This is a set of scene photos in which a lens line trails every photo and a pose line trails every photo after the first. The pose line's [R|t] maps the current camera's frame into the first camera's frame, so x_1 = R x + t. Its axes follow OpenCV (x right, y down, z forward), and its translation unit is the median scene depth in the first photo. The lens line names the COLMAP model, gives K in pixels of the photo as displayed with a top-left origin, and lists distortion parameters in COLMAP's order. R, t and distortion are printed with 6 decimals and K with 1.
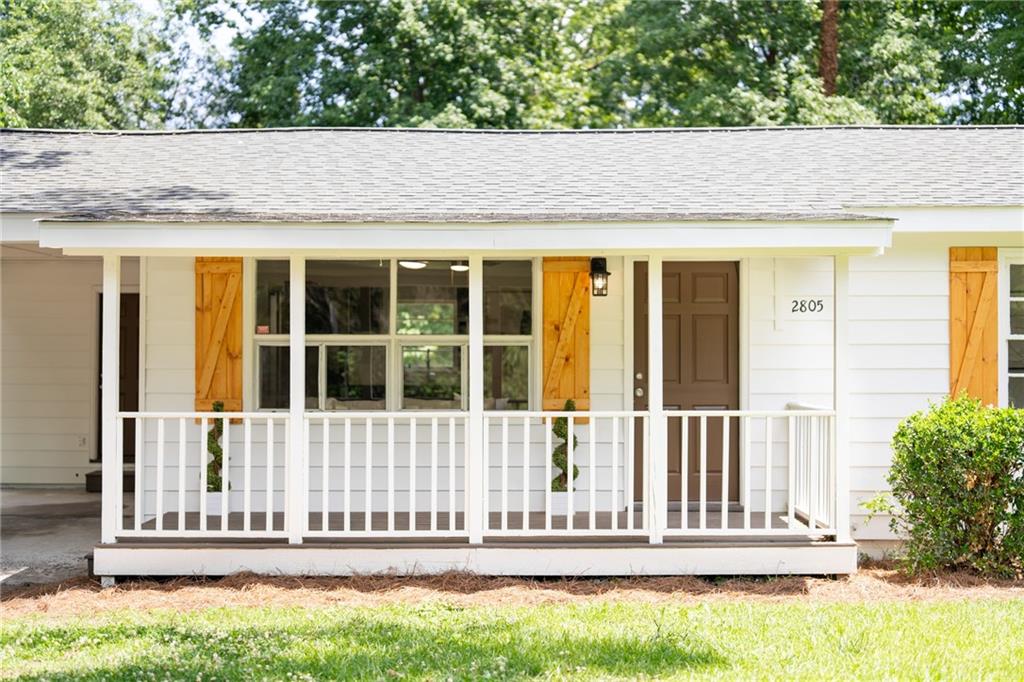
lens RADIAL K [[1434.4, 0, 513.7], [0, 1434.4, 336.3], [0, 0, 1]] dist [0.009771, 0.000000]
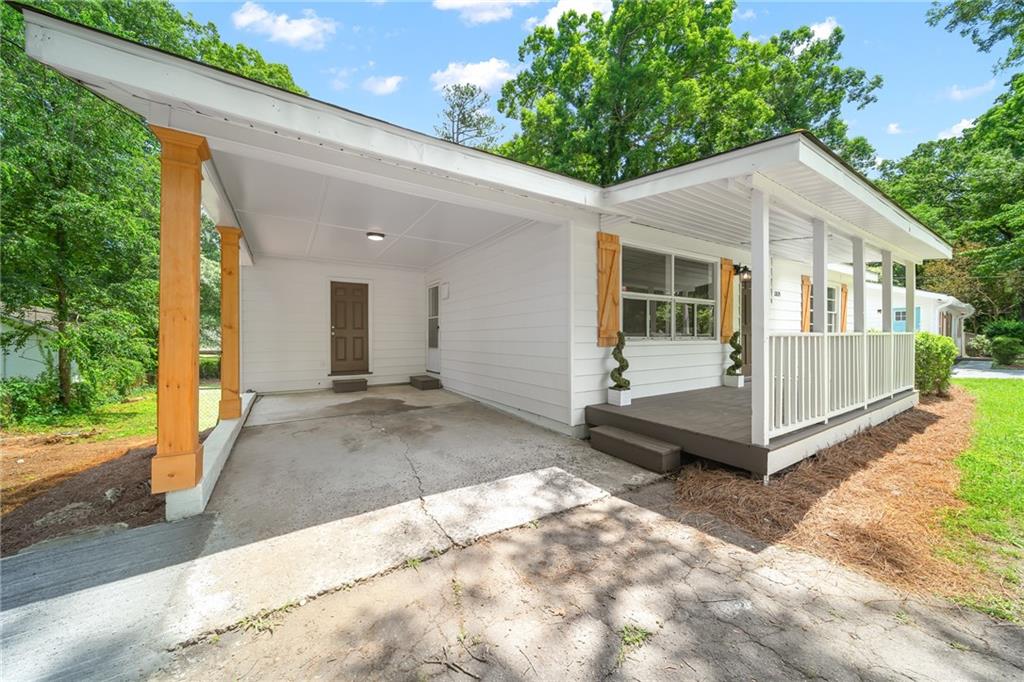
lens RADIAL K [[361.2, 0, 521.6], [0, 361.2, 338.8], [0, 0, 1]] dist [-0.001259, -0.000529]
pose [[0.828020, -0.006858, 0.560657, -0.507549], [-0.006084, 0.999756, 0.021214, 0.044897], [-0.560665, -0.020977, 0.827777, 0.725610]]
